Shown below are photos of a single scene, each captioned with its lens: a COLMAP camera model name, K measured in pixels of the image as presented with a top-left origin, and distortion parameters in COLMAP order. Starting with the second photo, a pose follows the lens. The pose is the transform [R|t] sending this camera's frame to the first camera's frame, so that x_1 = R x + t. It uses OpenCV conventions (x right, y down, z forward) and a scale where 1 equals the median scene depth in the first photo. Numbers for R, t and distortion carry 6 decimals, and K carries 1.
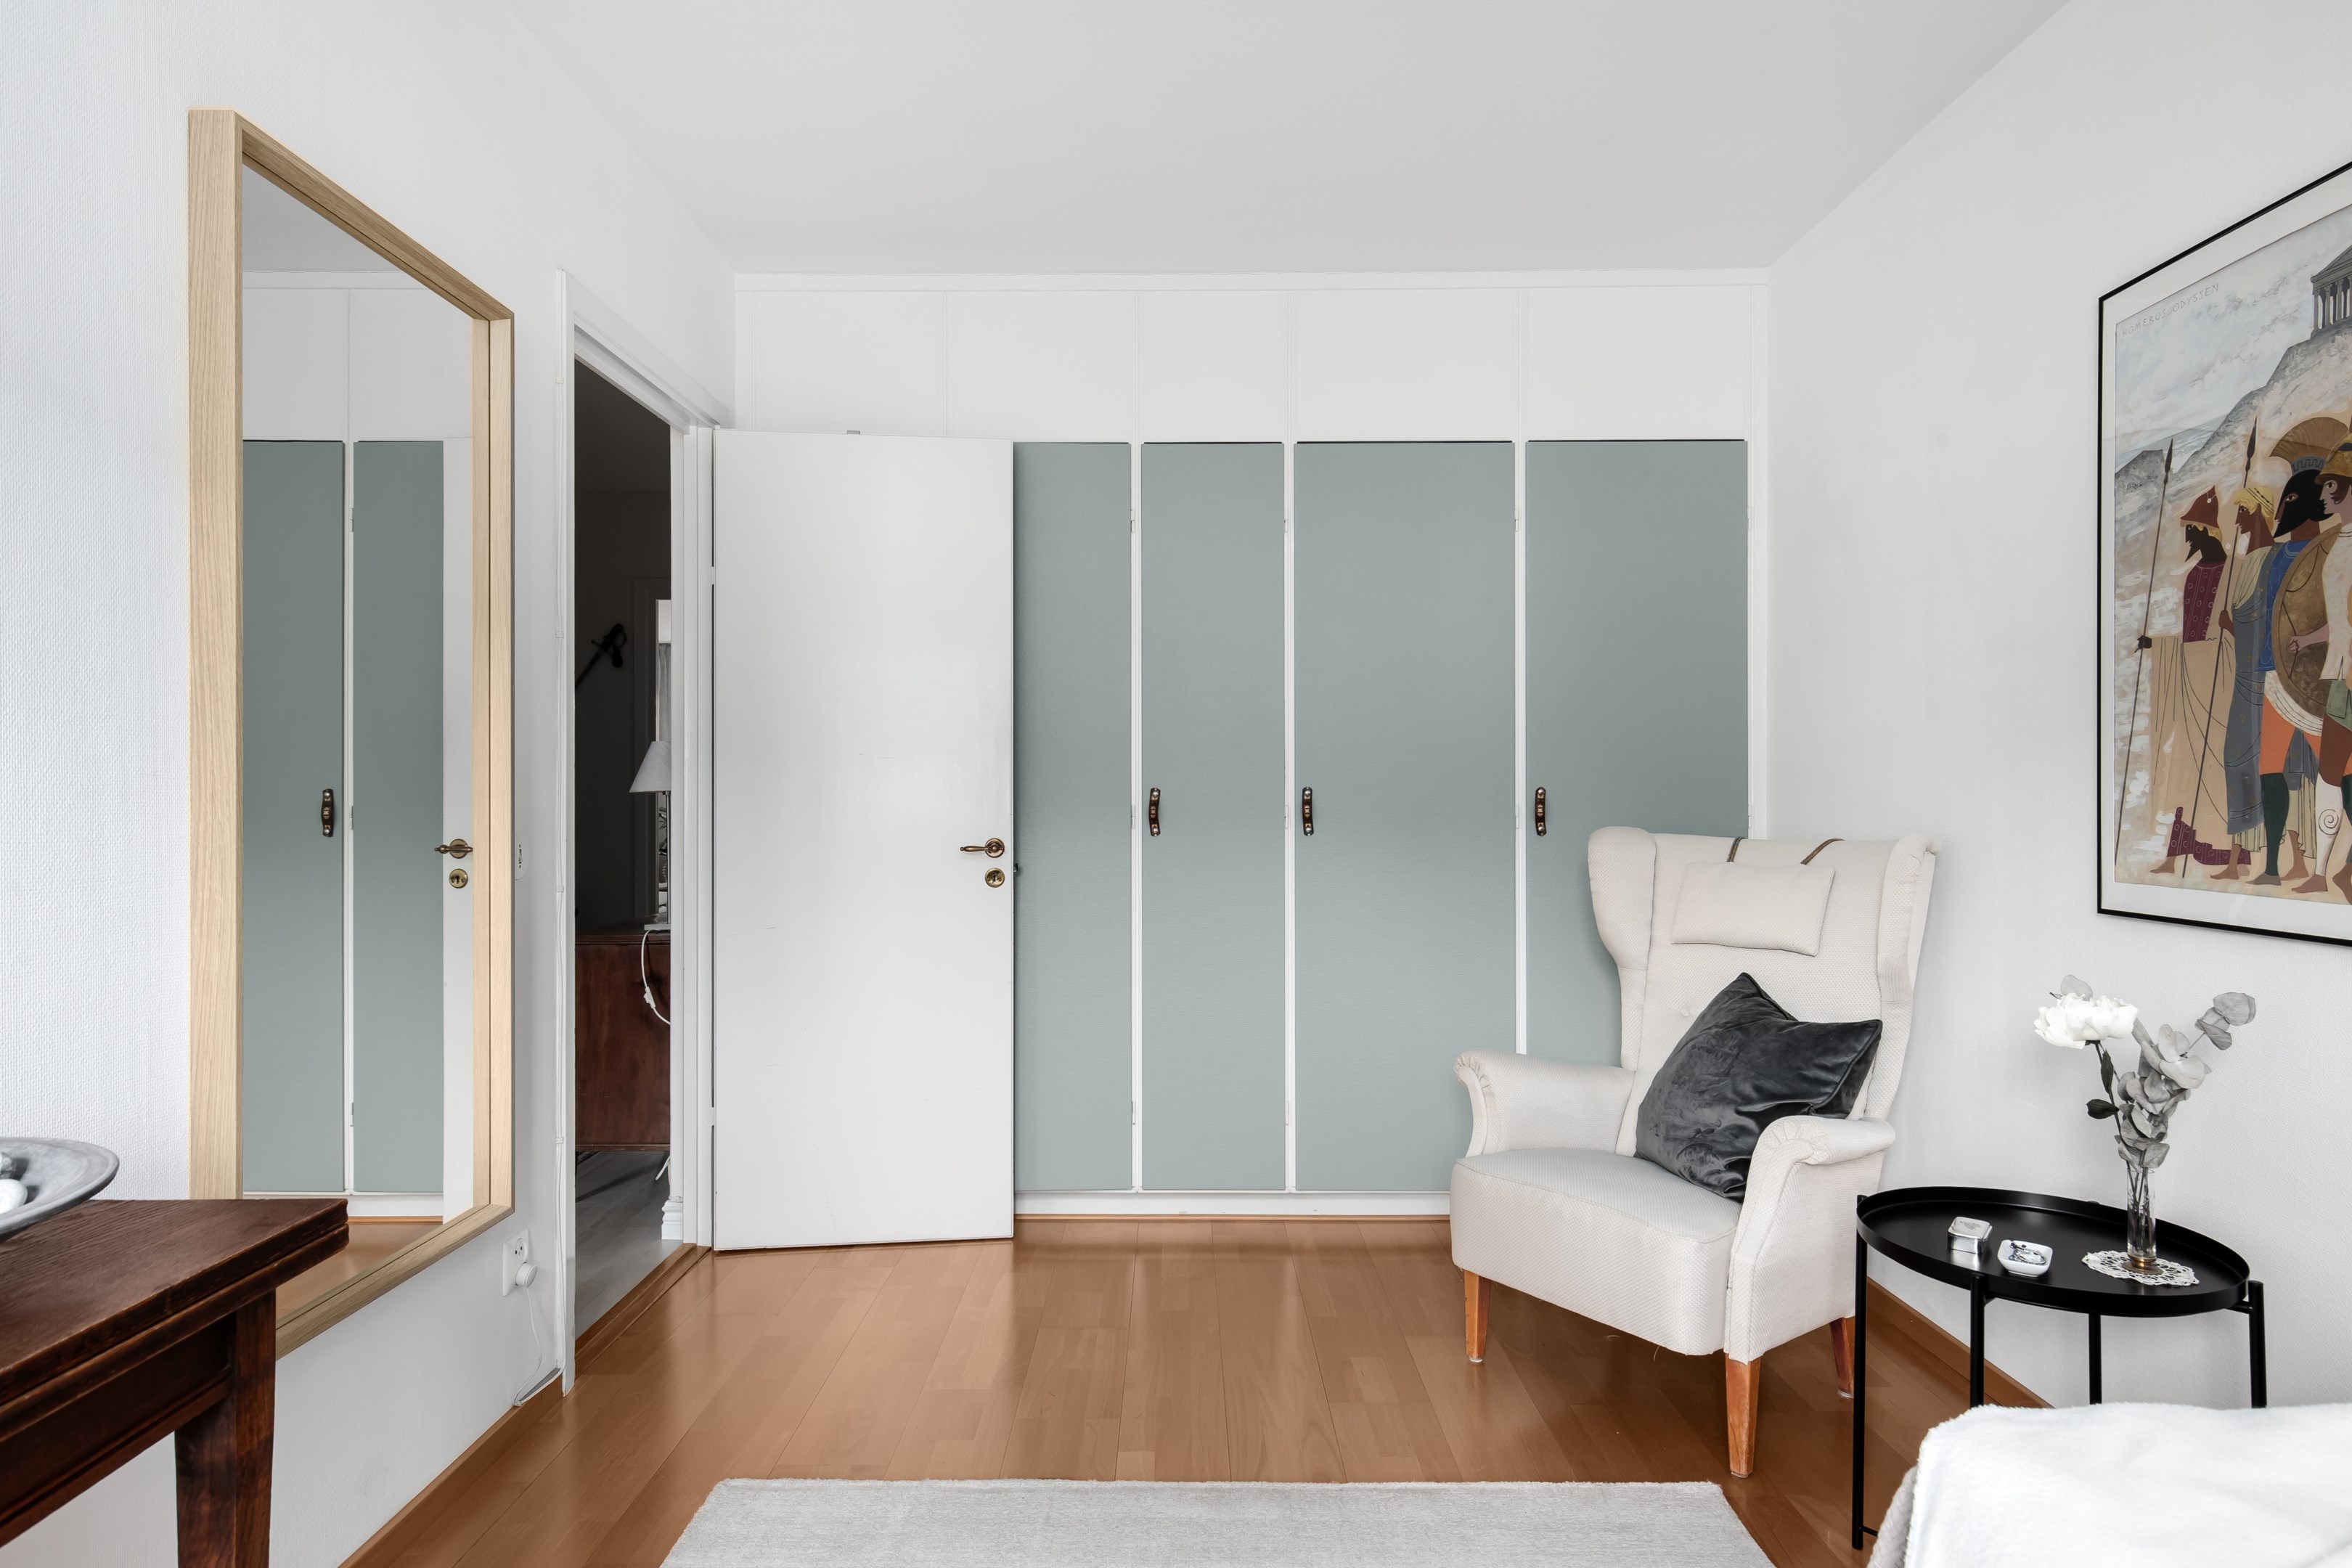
lens RADIAL K [[1343.0, 0, 1174.8], [0, 1343.0, 793.1], [0, 0, 1]] dist [0.003098, 0.000954]
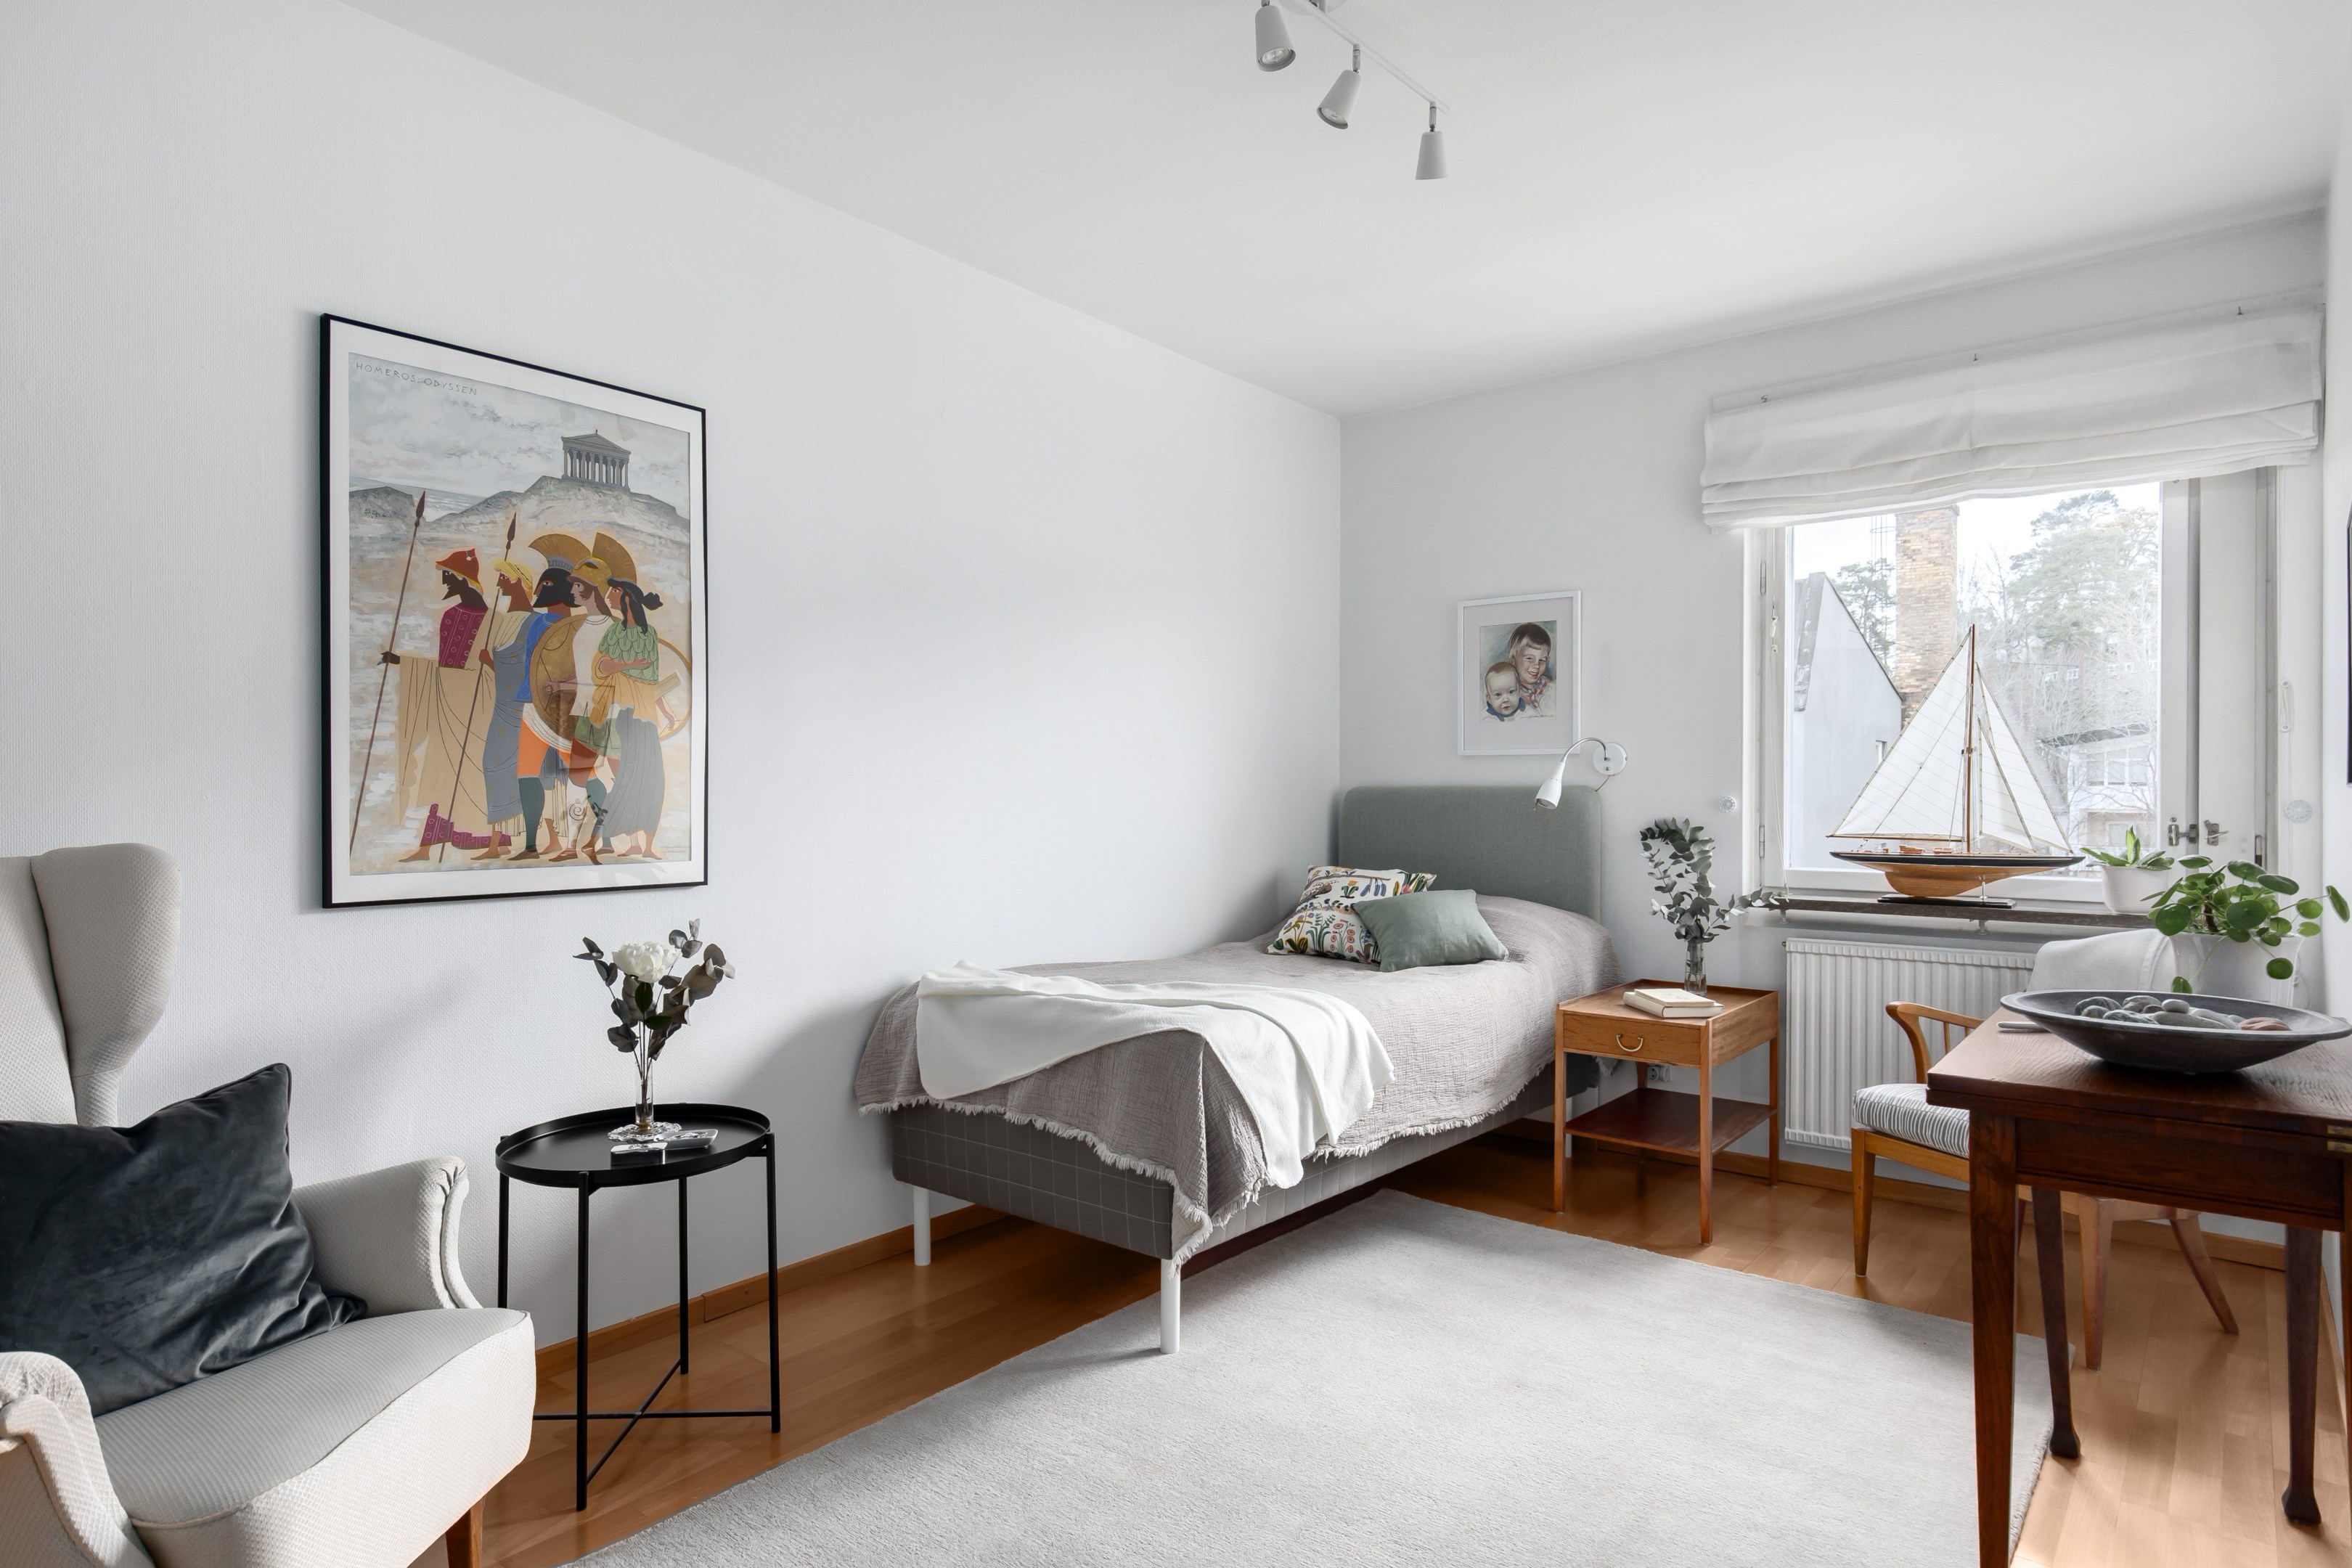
lens RADIAL K [[1343.0, 0, 1174.4], [0, 1343.0, 787.2], [0, 0, 1]] dist [0.003098, 0.000954]
pose [[-0.780206, 0.002578, 0.625517, -0.520938], [-0.000906, 0.999986, -0.005251, 0.001213], [-0.625521, -0.004664, -0.780193, 1.552820]]
